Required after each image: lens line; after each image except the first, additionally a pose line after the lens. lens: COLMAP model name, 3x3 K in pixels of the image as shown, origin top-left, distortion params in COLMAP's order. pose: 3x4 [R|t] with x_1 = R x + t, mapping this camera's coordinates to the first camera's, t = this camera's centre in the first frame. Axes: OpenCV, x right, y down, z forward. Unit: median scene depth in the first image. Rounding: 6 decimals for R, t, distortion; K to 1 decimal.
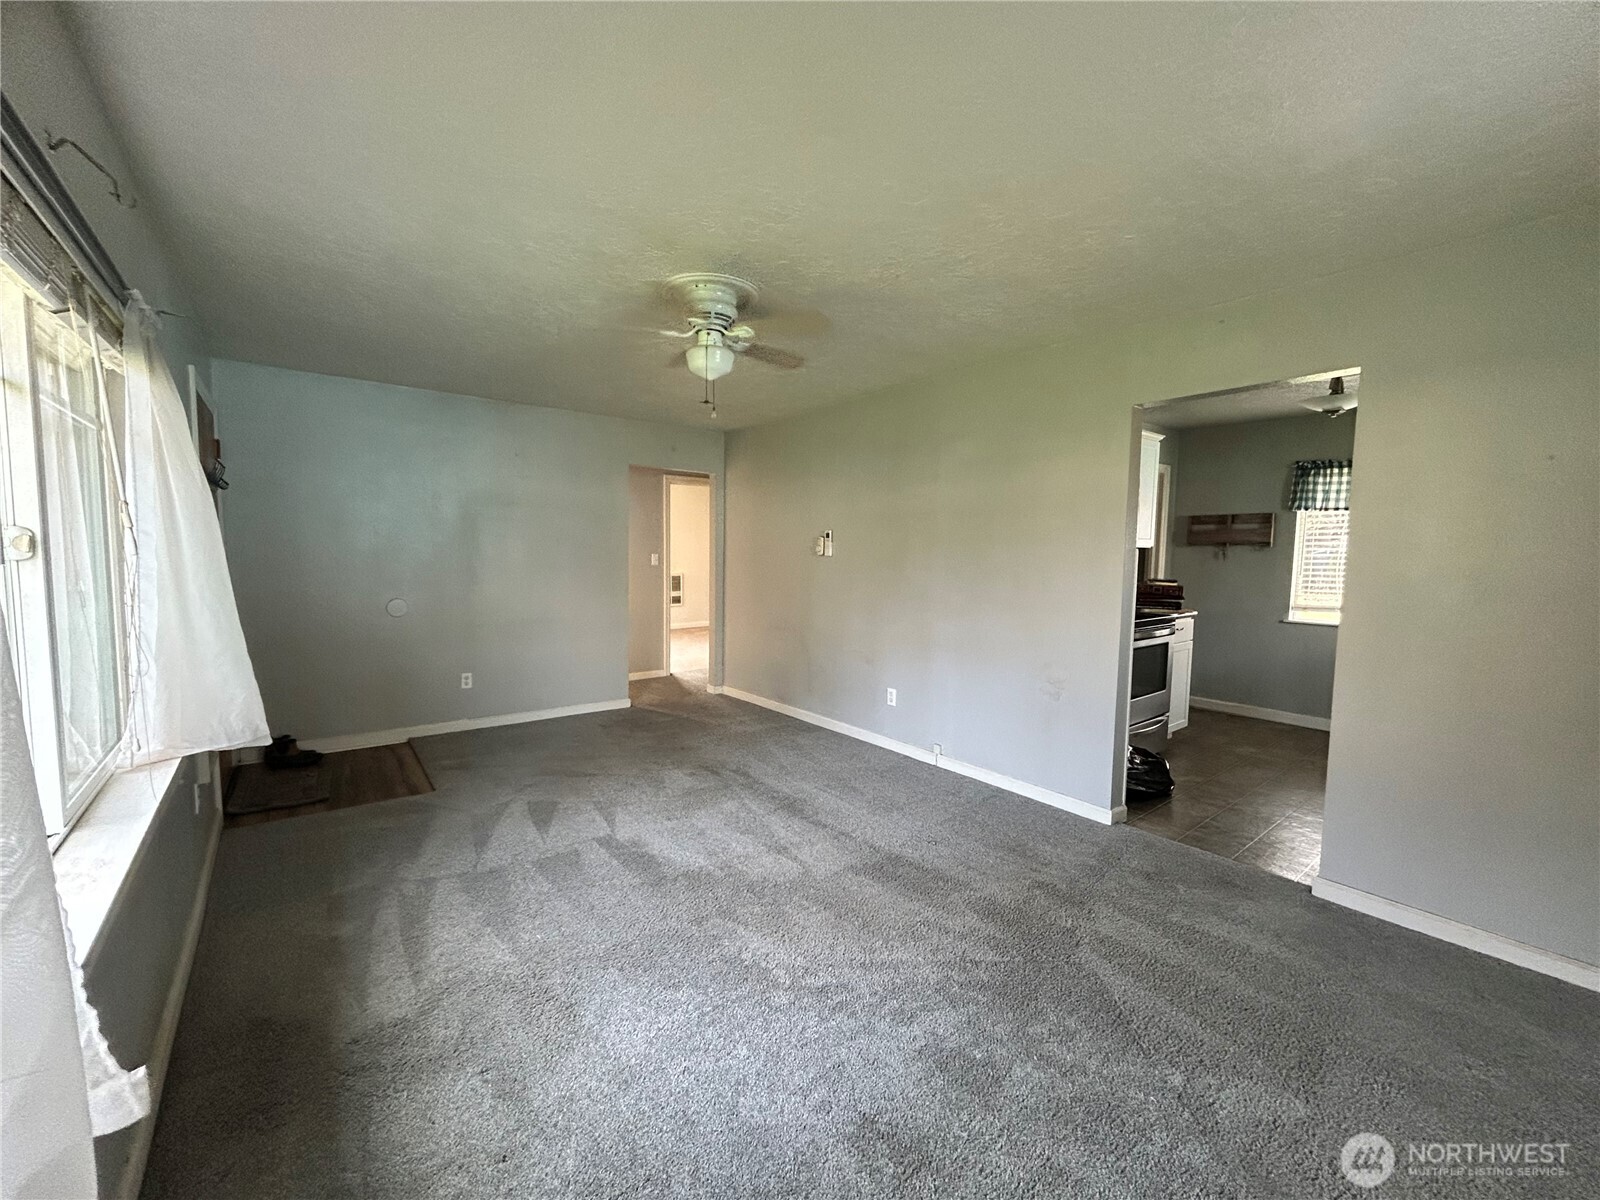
lens RADIAL K [[643.2, 0, 800.9], [0, 643.2, 597.1], [0, 0, 1]] dist [-0.001147, -0.000045]
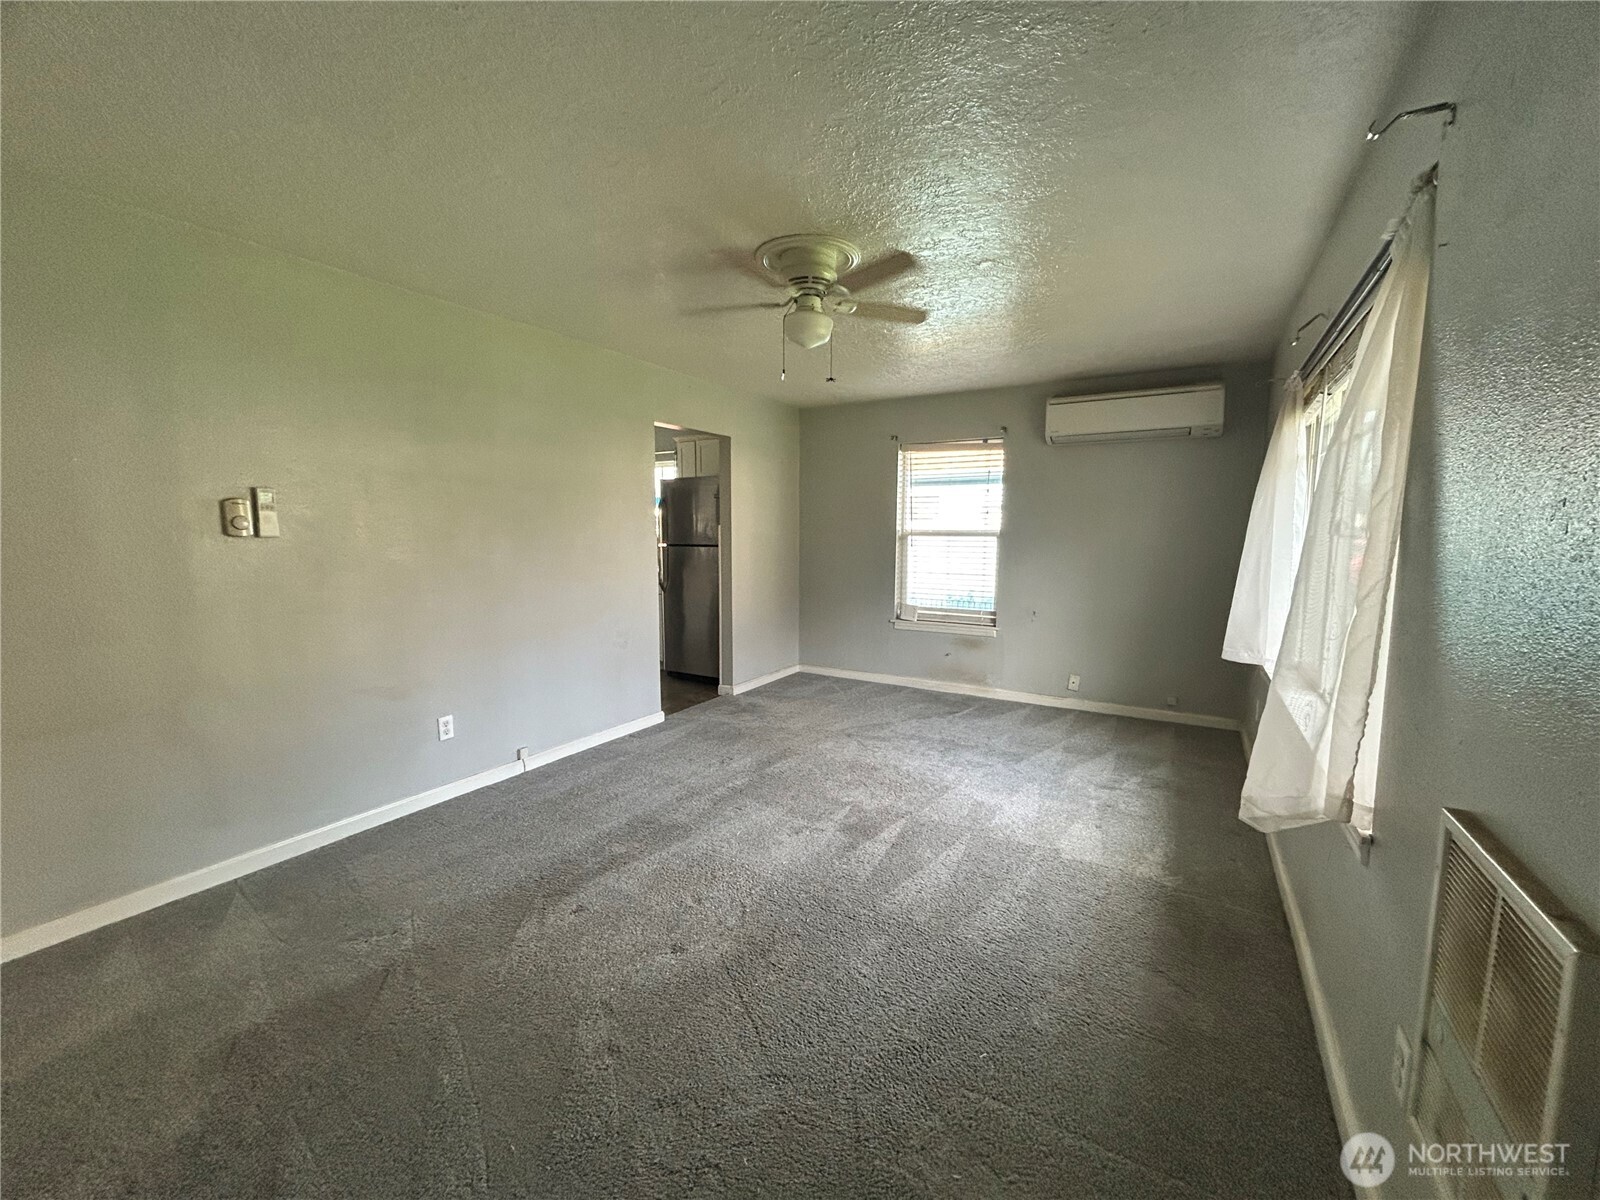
lens RADIAL K [[643.2, 0, 800.1], [0, 643.2, 604.4], [0, 0, 1]] dist [-0.001147, -0.000045]
pose [[-0.344282, -0.118804, 0.931319, -1.107010], [0.061831, 0.986939, 0.148756, -0.111886], [-0.936828, 0.108798, -0.332439, 1.418964]]
